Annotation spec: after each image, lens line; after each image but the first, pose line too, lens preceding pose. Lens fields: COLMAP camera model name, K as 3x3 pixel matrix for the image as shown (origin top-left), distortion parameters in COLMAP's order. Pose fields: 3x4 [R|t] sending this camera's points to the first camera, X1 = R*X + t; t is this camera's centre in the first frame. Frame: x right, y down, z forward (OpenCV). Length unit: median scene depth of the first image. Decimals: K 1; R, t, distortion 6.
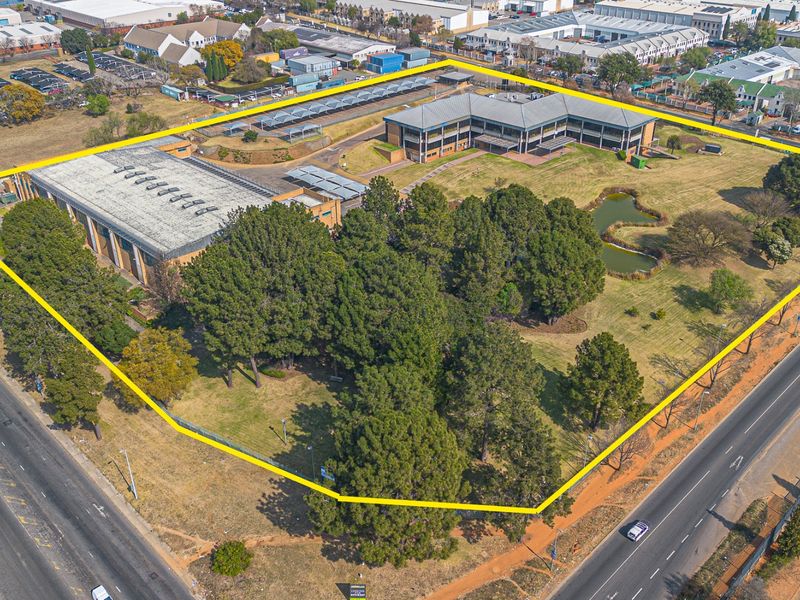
lens RADIAL K [[755.5, 0, 400.0], [0, 755.5, 300.0], [0, 0, 1]] dist [0.069718, -0.080533]
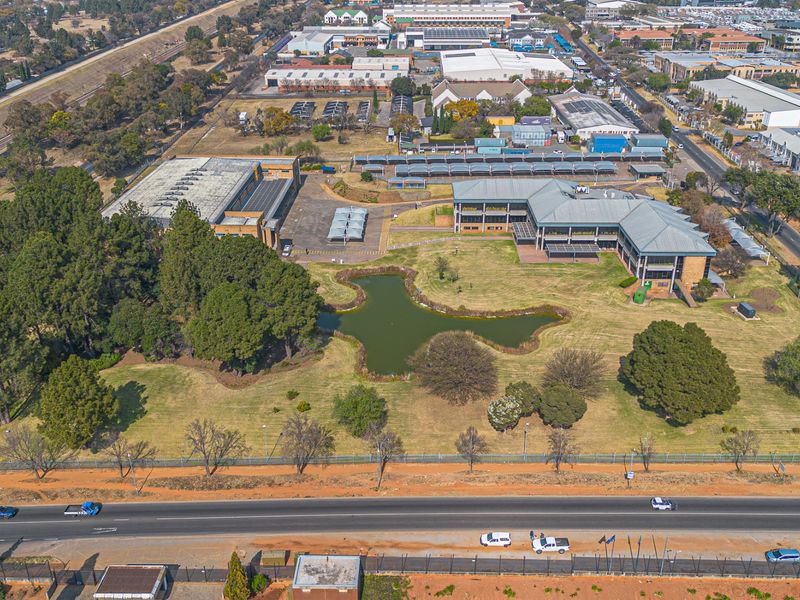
lens RADIAL K [[755.5, 0, 400.0], [0, 755.5, 300.0], [0, 0, 1]] dist [0.069718, -0.080533]
pose [[0.700416, 0.299525, -0.647844, 0.639345], [-0.349854, 0.935238, 0.054155, -0.126523], [0.622109, 0.188720, 0.759846, 0.221393]]
